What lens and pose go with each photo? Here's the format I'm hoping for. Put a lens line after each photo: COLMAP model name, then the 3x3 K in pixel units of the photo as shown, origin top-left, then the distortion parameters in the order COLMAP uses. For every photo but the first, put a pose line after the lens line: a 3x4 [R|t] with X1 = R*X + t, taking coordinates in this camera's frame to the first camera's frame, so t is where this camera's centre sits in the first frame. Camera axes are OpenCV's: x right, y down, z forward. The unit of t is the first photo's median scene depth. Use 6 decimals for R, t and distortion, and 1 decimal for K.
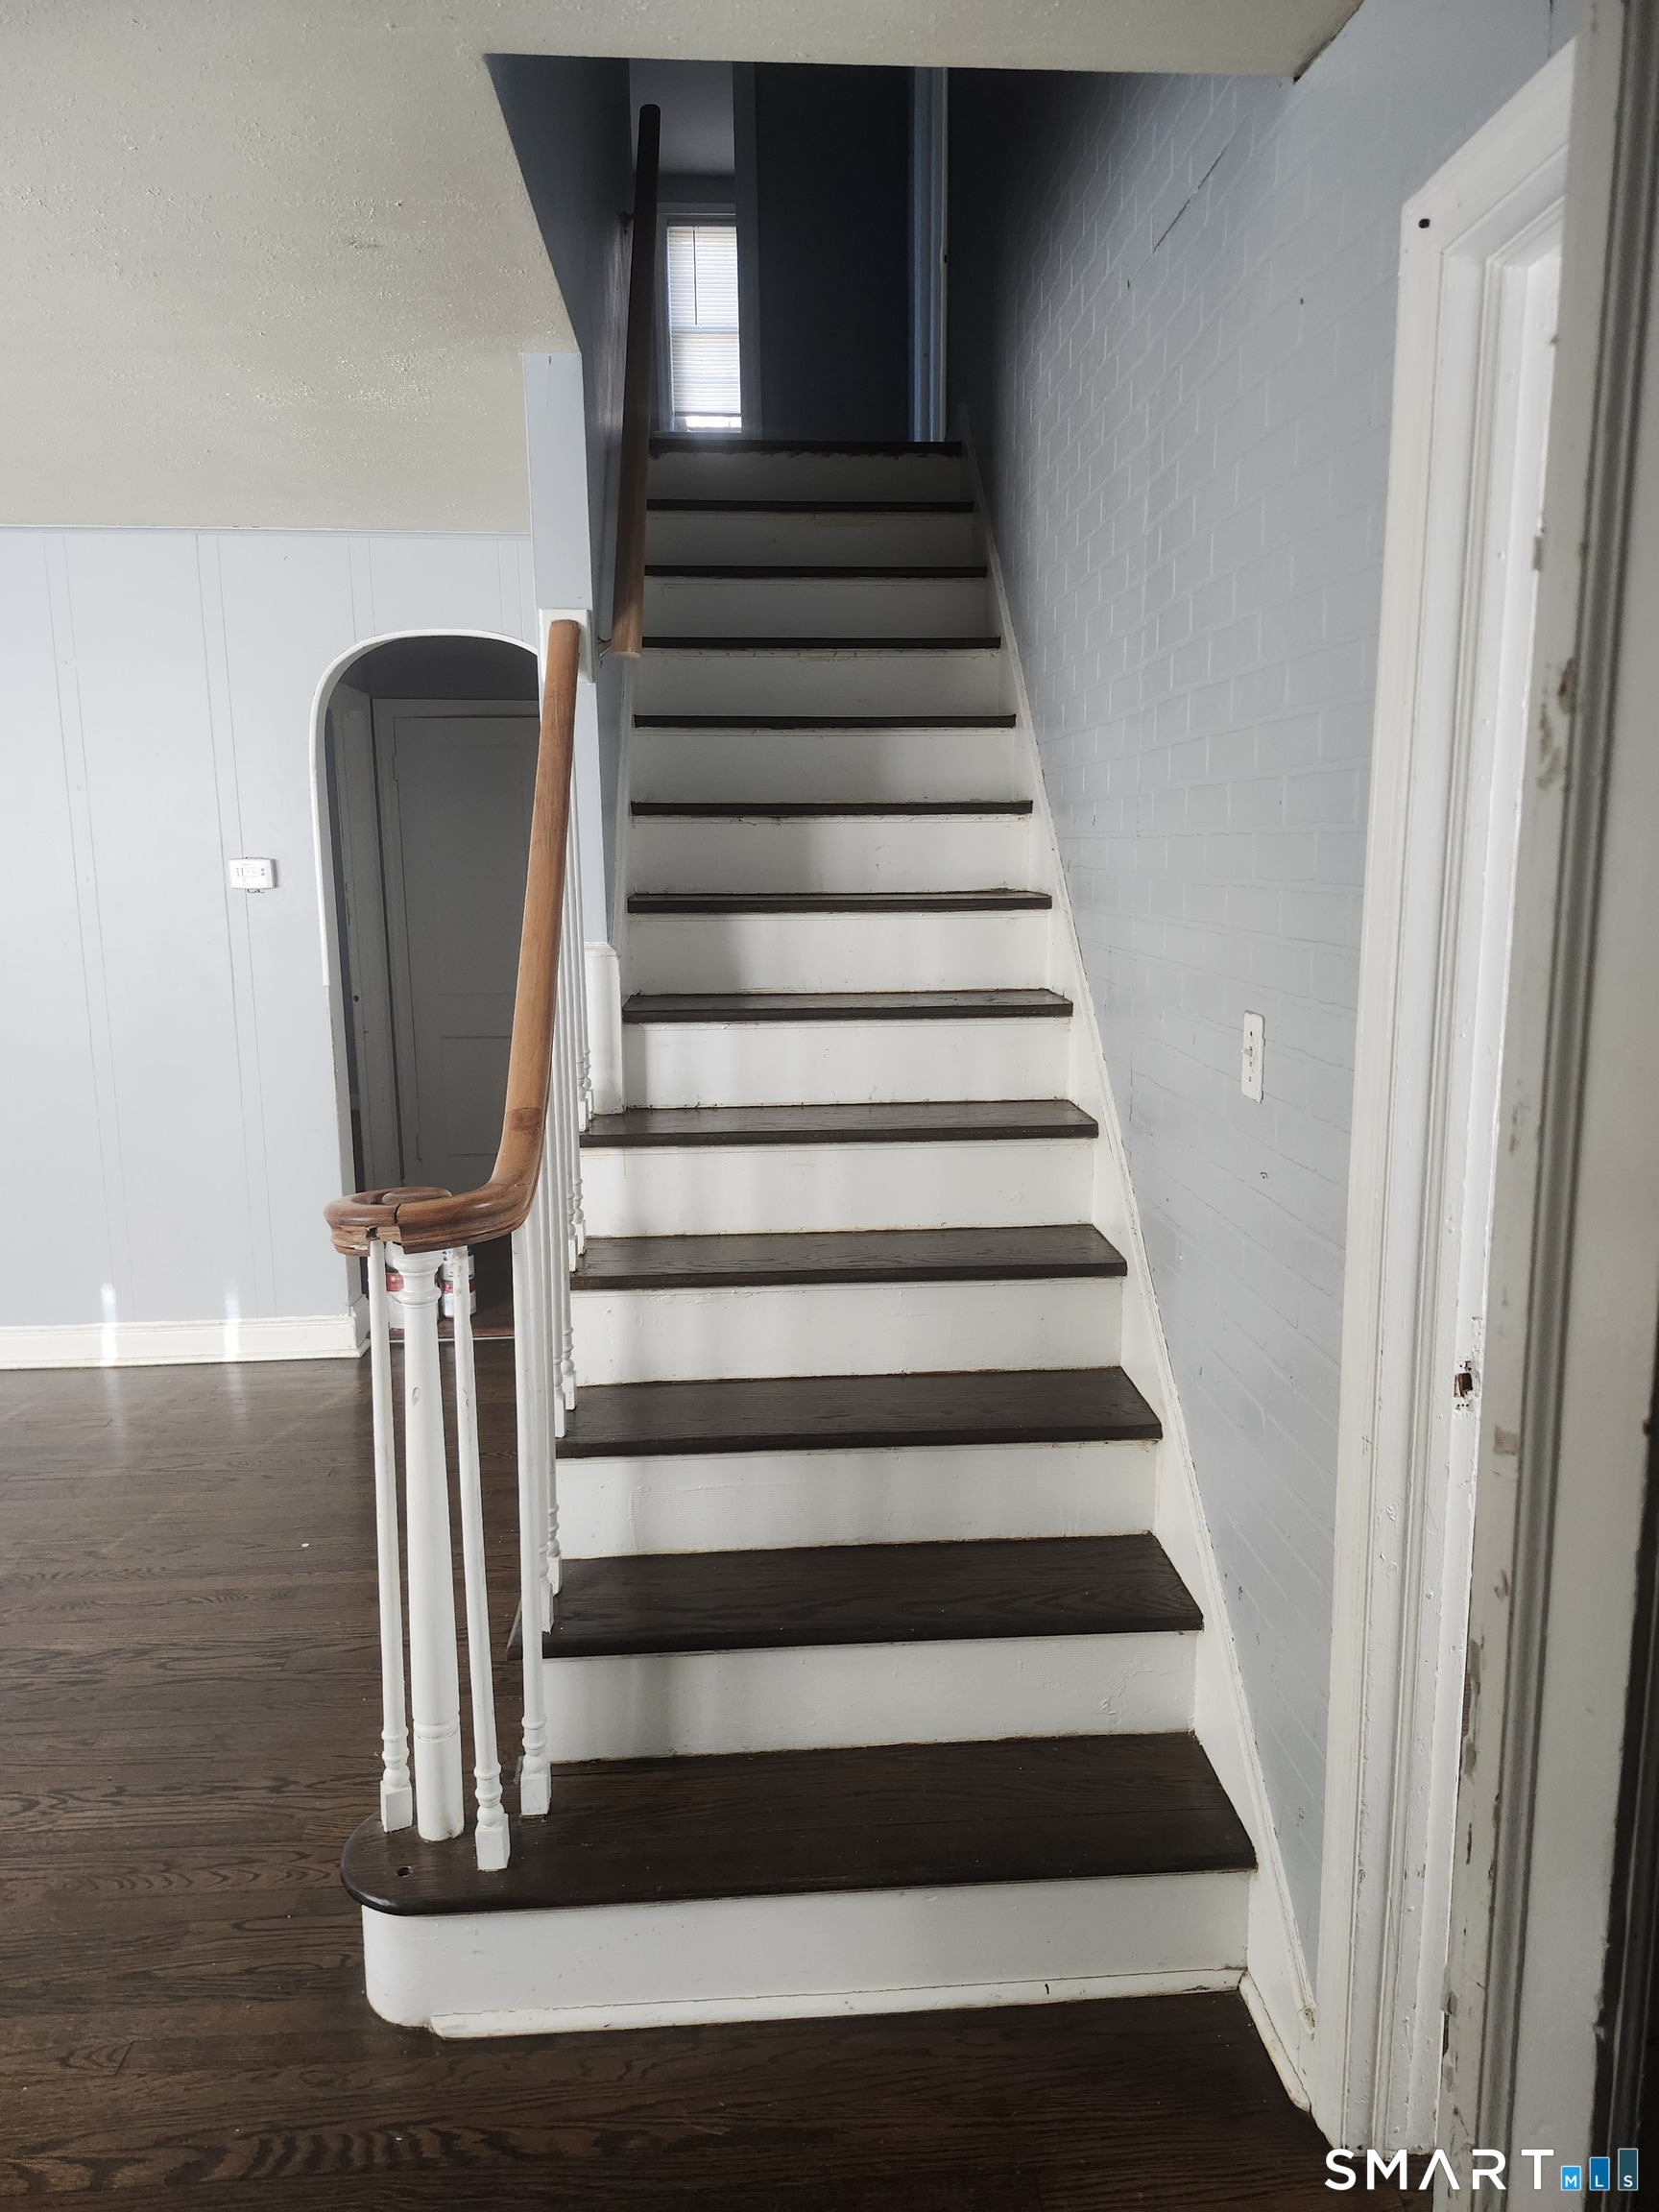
lens RADIAL K [[1533.8, 0, 842.3], [0, 1533.8, 1077.4], [0, 0, 1]] dist [0.051660, -0.064798]
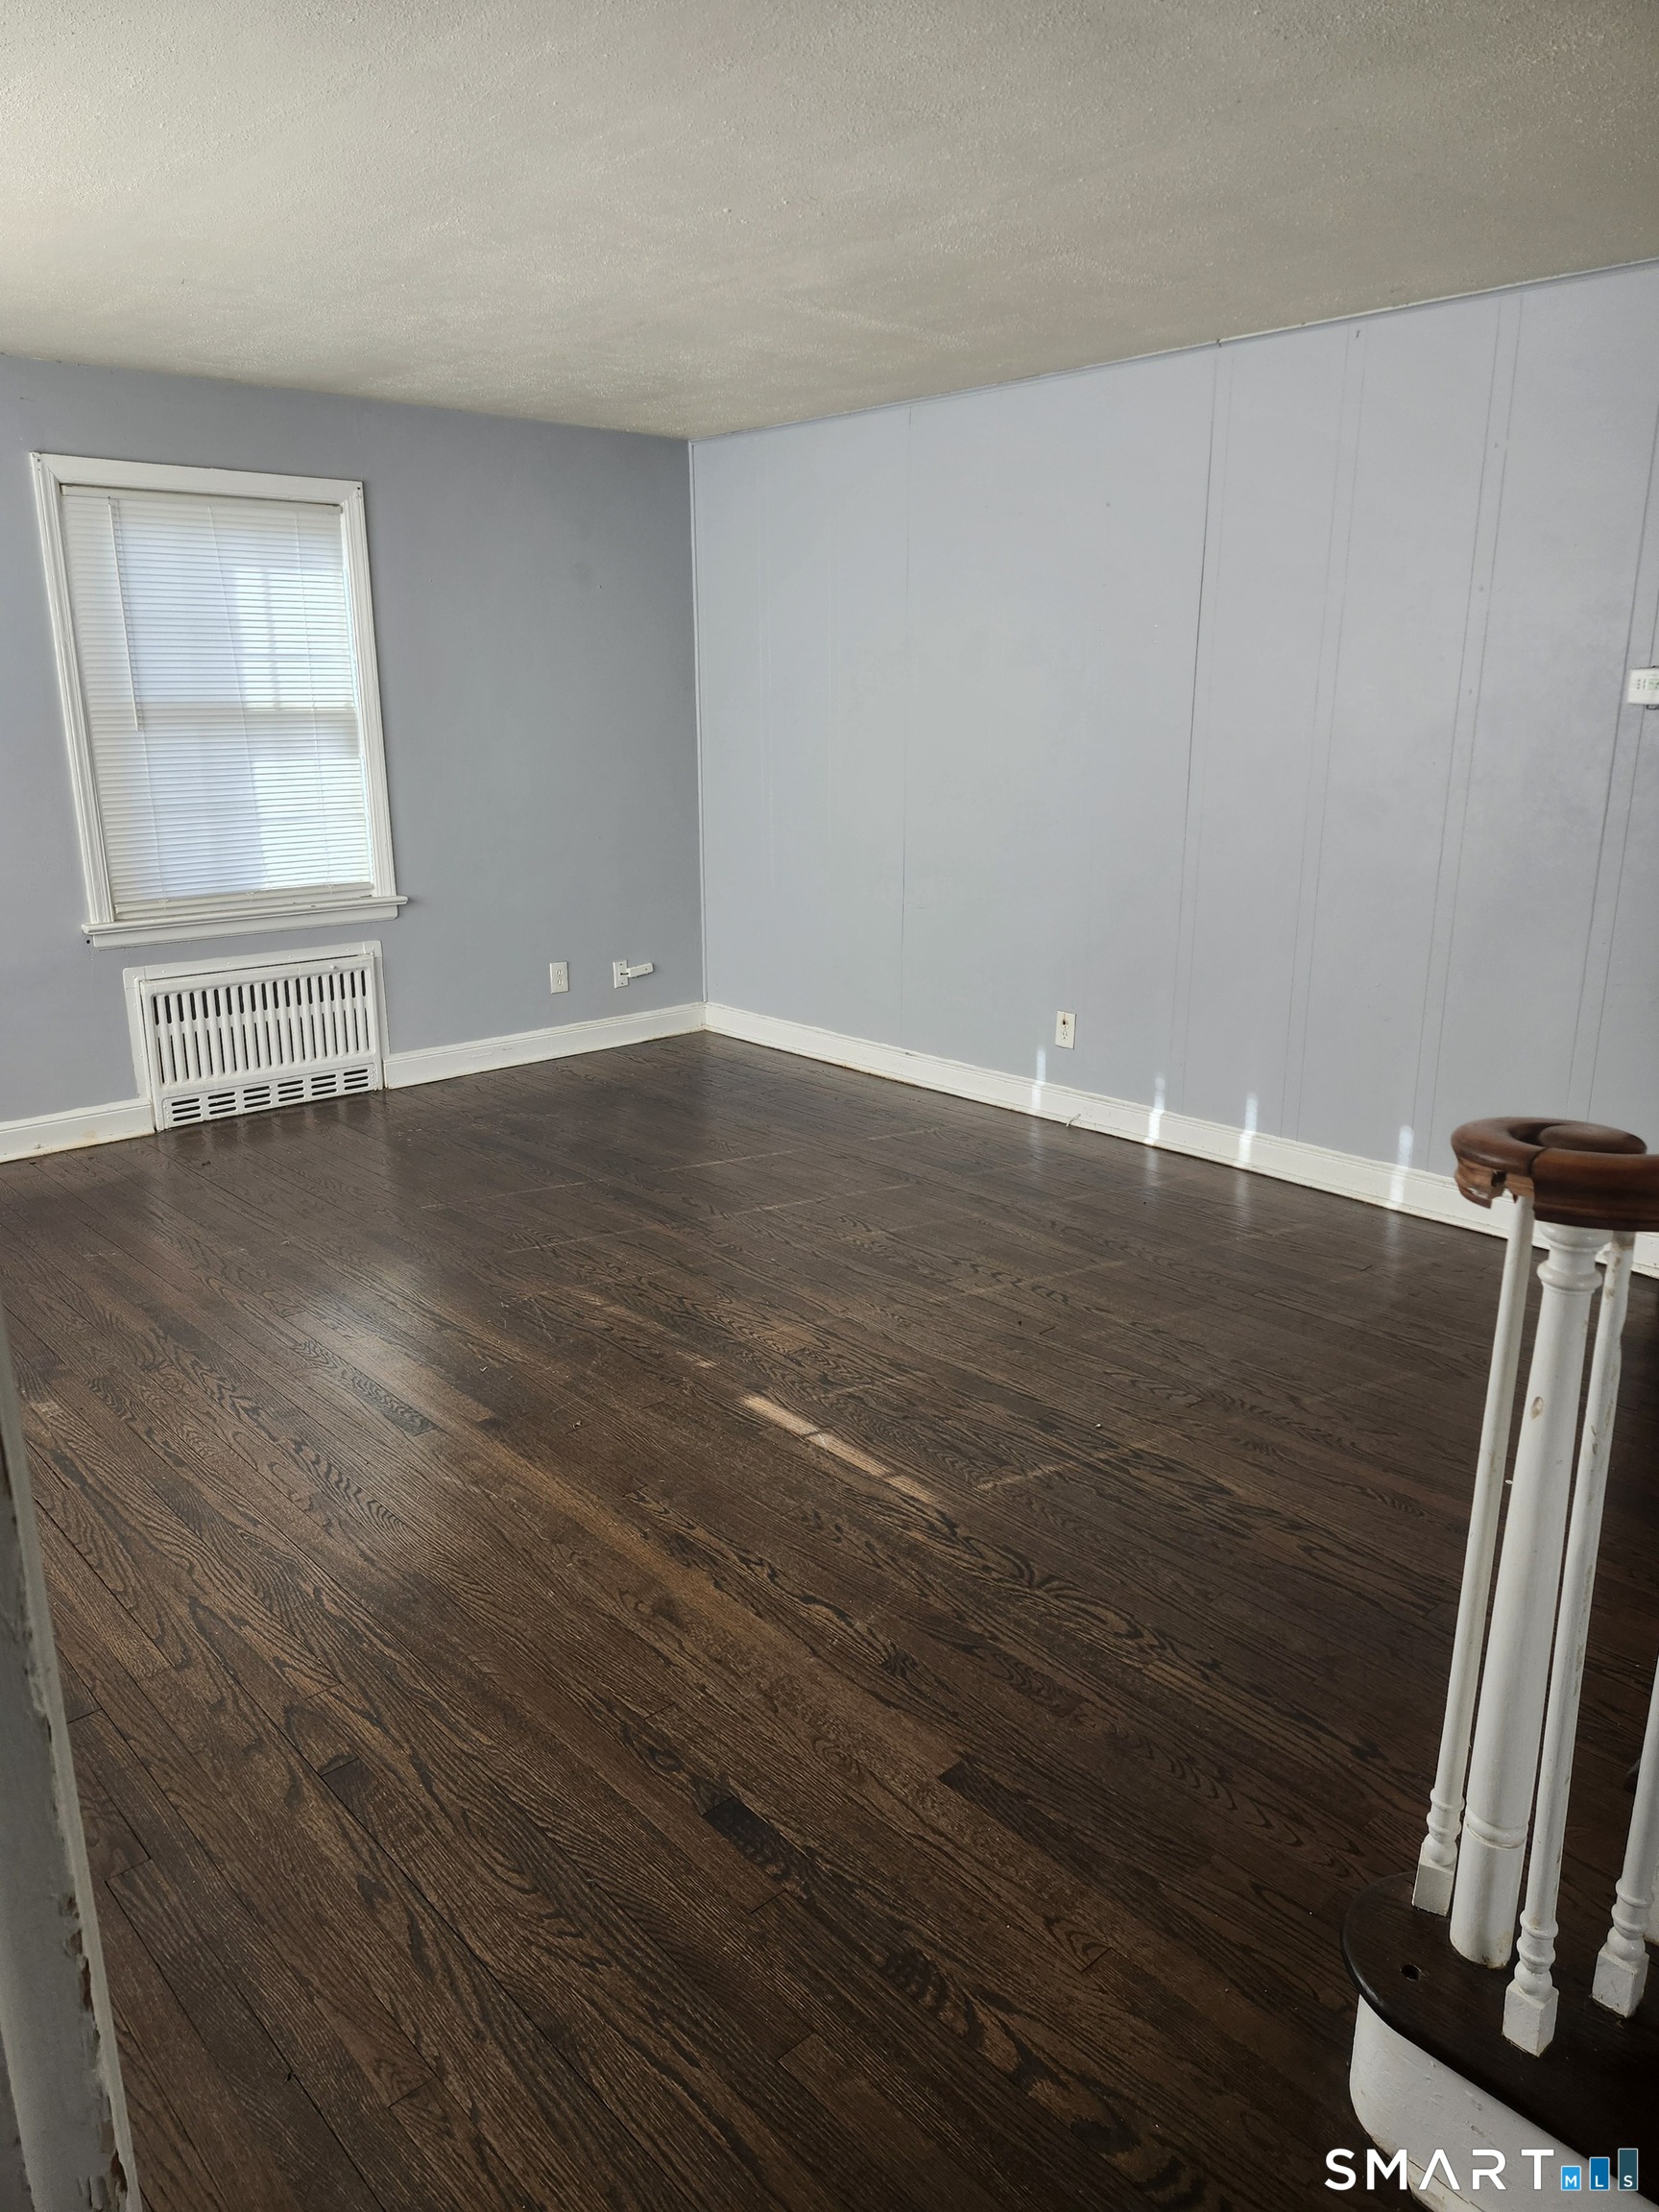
lens RADIAL K [[1533.8, 0, 842.3], [0, 1533.8, 1077.4], [0, 0, 1]] dist [0.051660, -0.064798]
pose [[0.629080, 0.210848, -0.748199, 0.021380], [-0.128687, 0.977478, 0.167262, -0.018674], [0.766615, -0.008938, 0.642045, 0.229049]]
